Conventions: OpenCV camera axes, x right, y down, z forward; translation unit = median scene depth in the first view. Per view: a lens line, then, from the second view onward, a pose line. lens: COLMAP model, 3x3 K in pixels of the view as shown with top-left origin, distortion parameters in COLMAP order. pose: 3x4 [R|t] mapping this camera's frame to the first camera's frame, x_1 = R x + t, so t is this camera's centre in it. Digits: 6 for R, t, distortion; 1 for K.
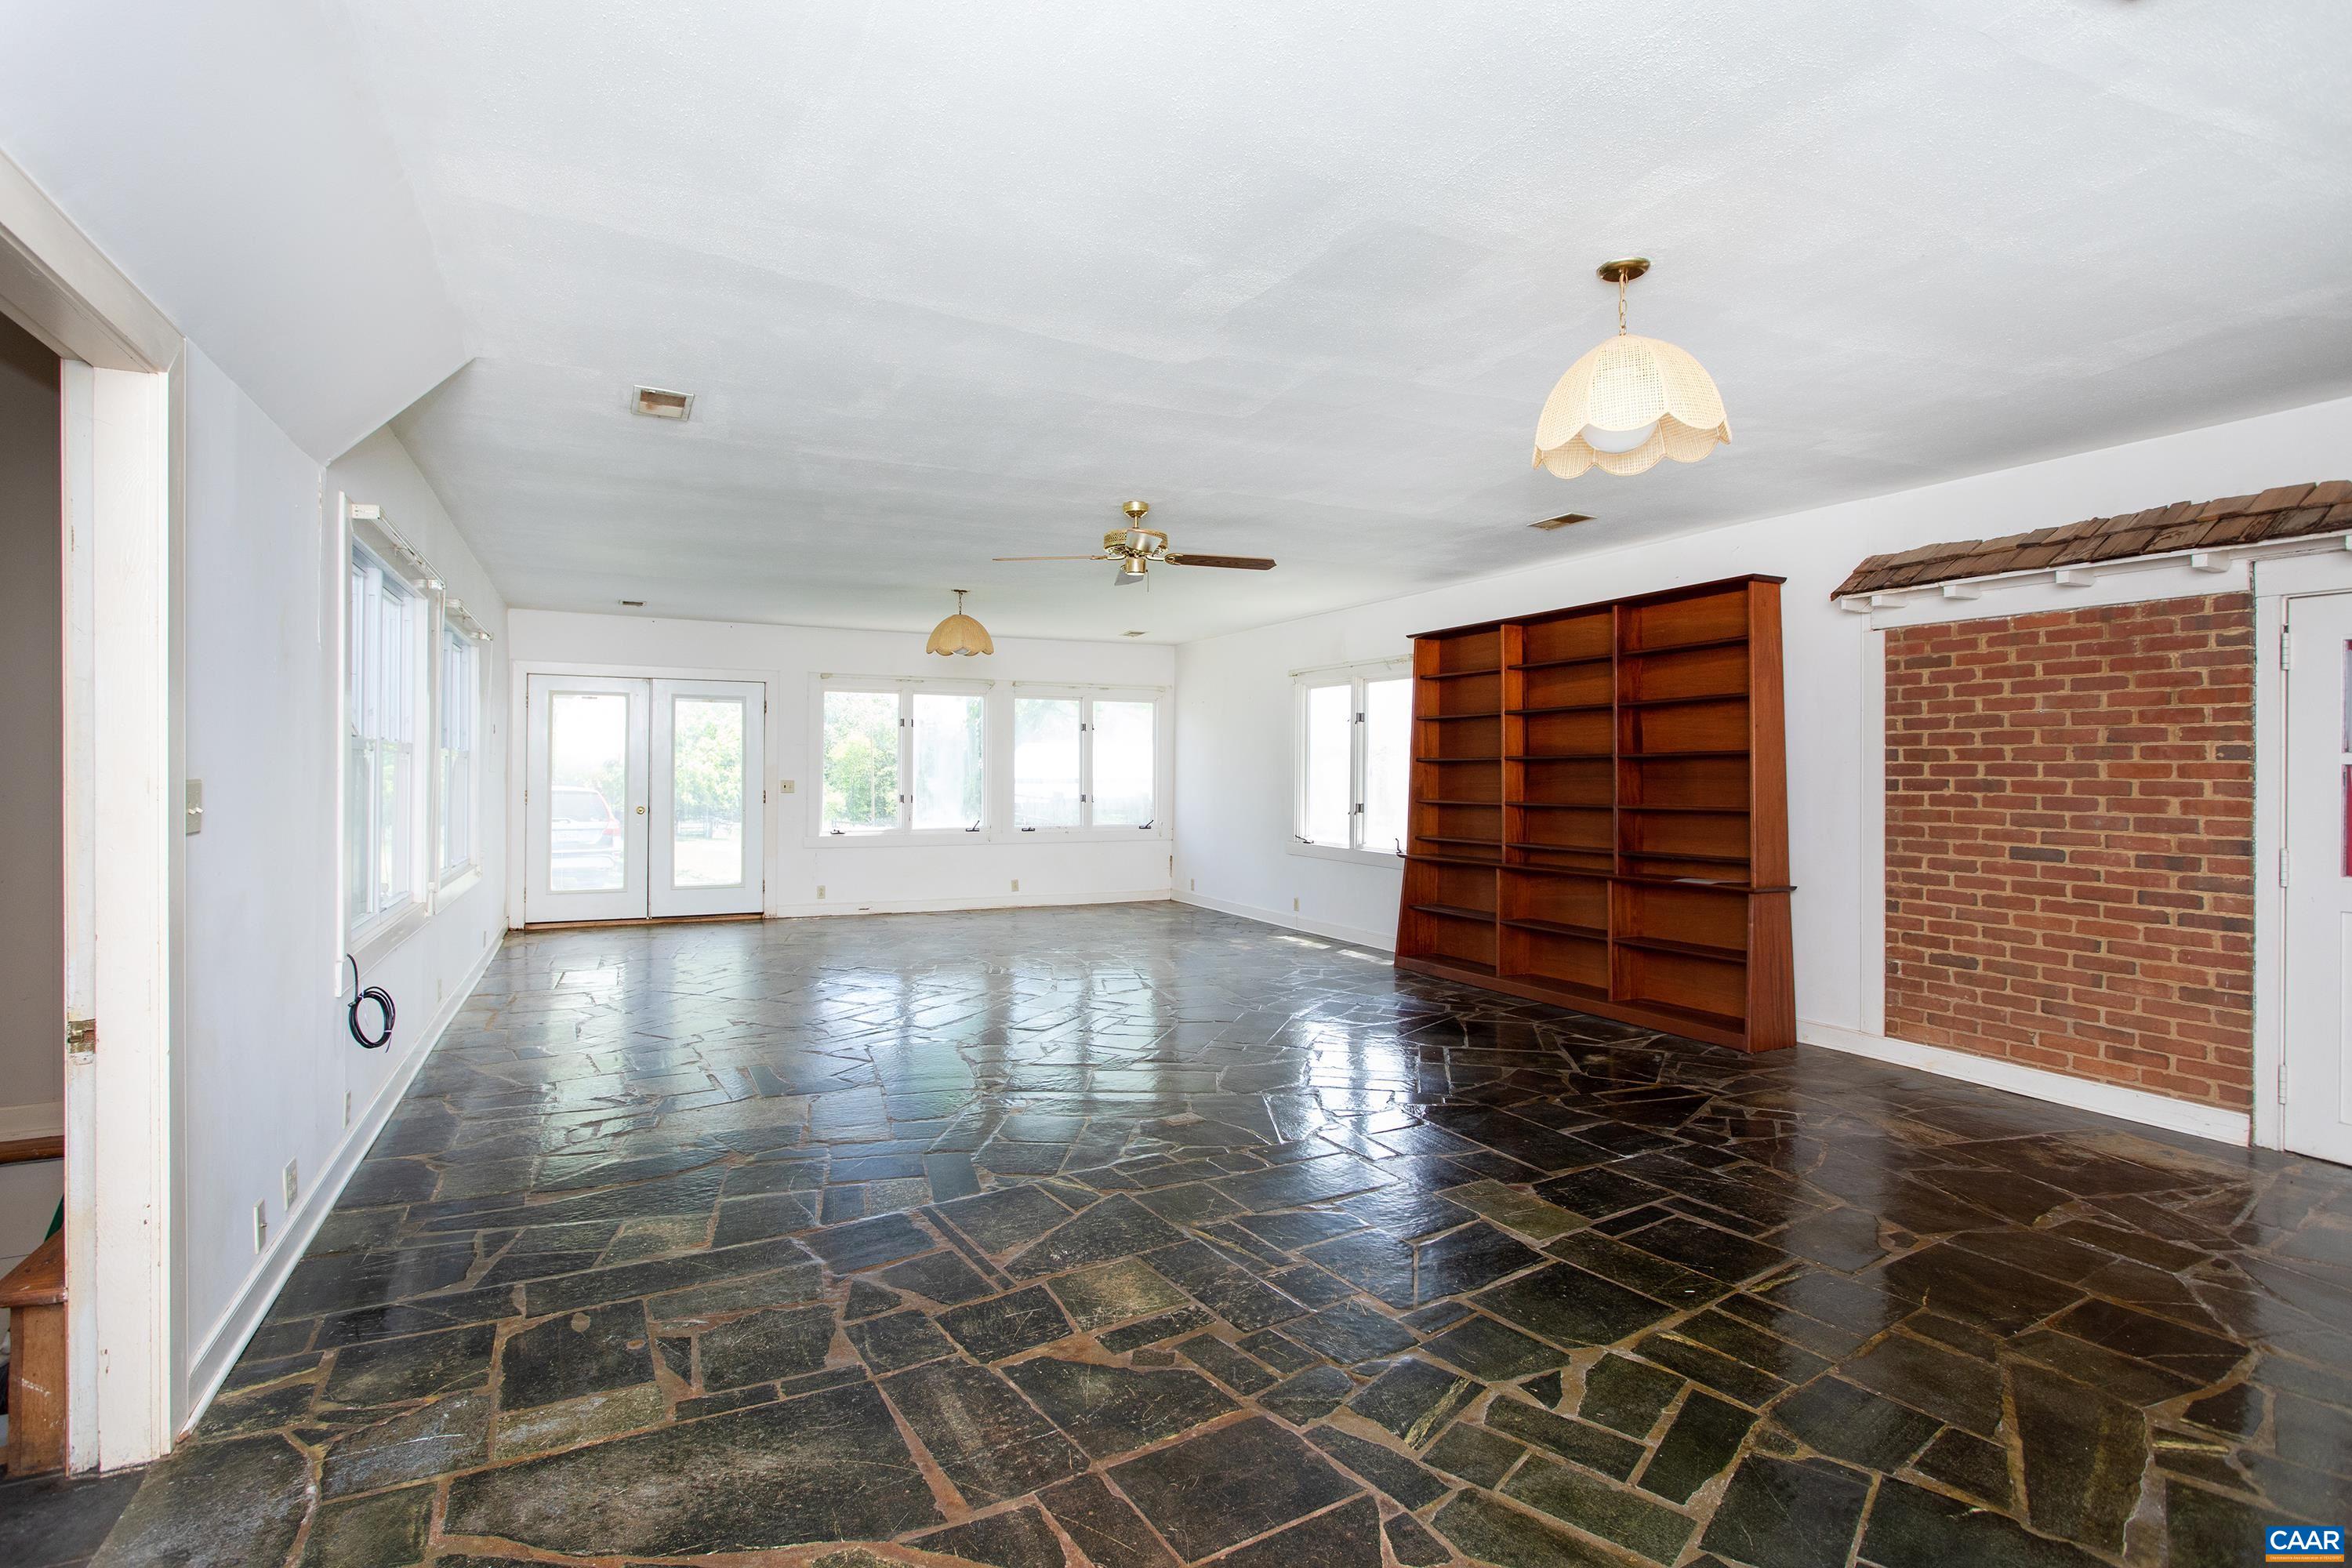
lens RADIAL K [[1161.7, 0, 1244.8], [0, 1161.7, 734.5], [0, 0, 1]] dist [-0.000113, 0.004130]
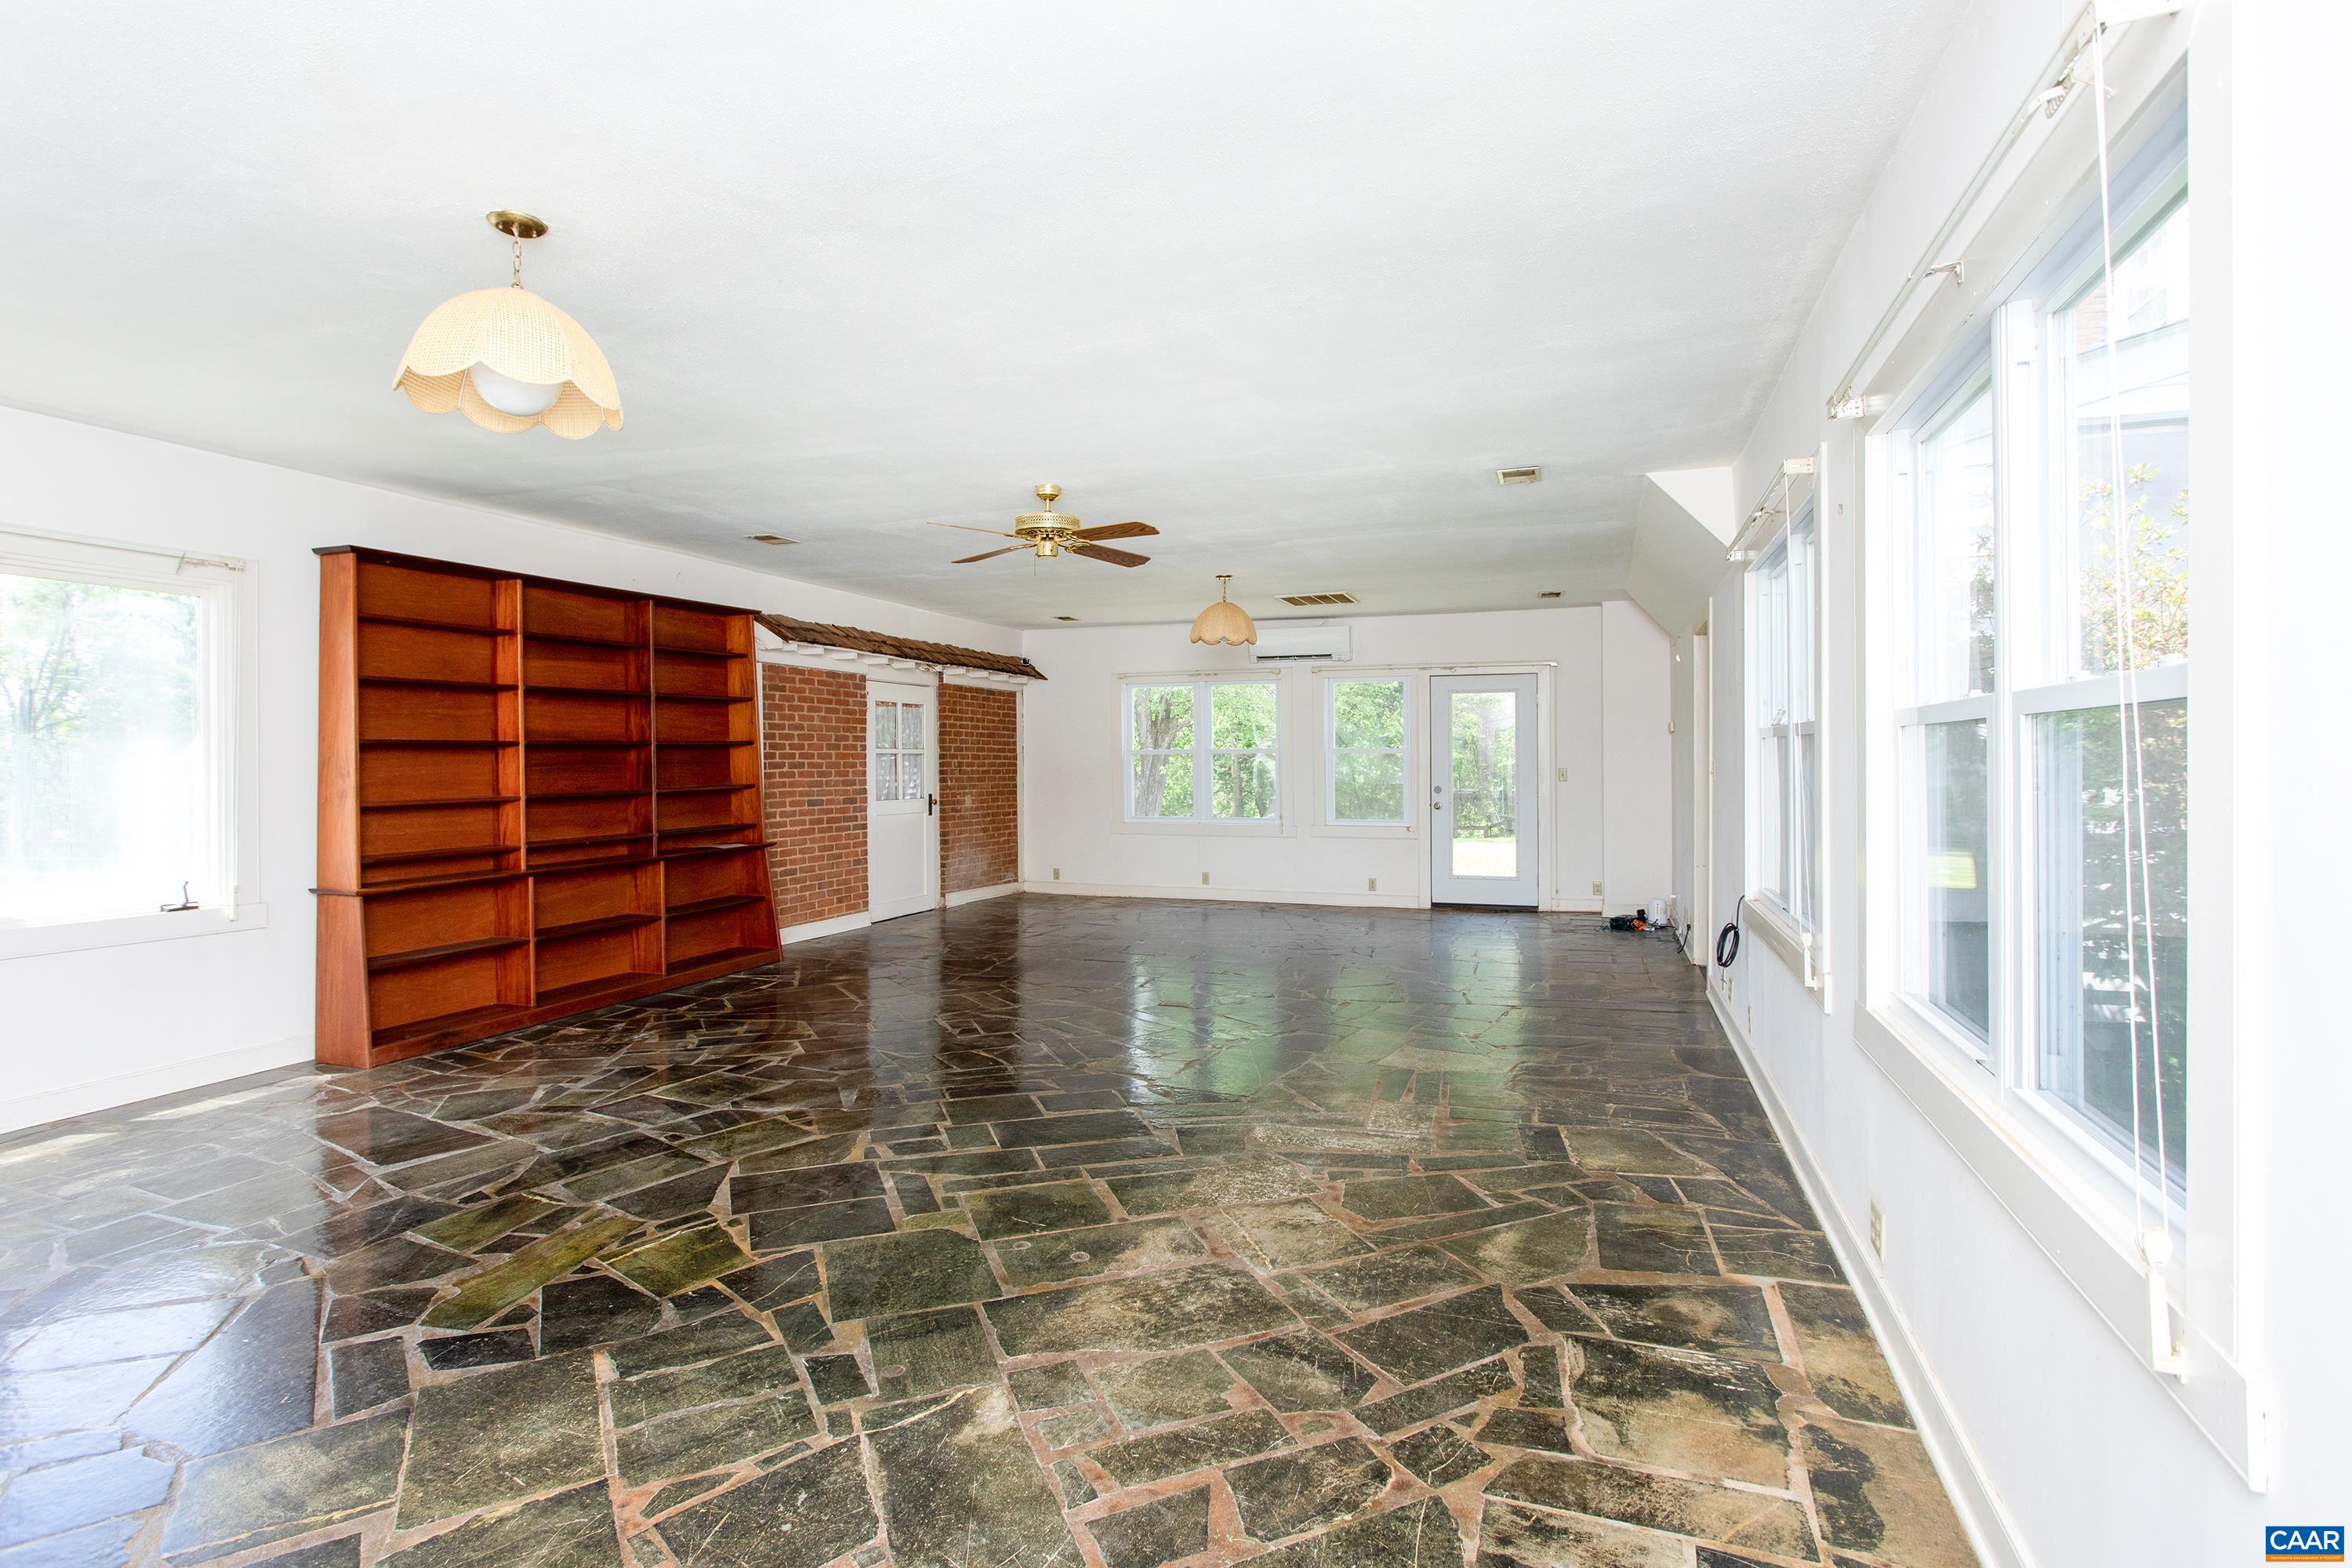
lens RADIAL K [[1161.7, 0, 1178.2], [0, 1161.7, 751.4], [0, 0, 1]] dist [-0.000113, 0.004130]
pose [[-0.662994, 0.015388, 0.748466, -1.022566], [-0.007649, 0.999597, -0.027327, 0.067225], [-0.748585, -0.023842, -0.662609, 1.745398]]
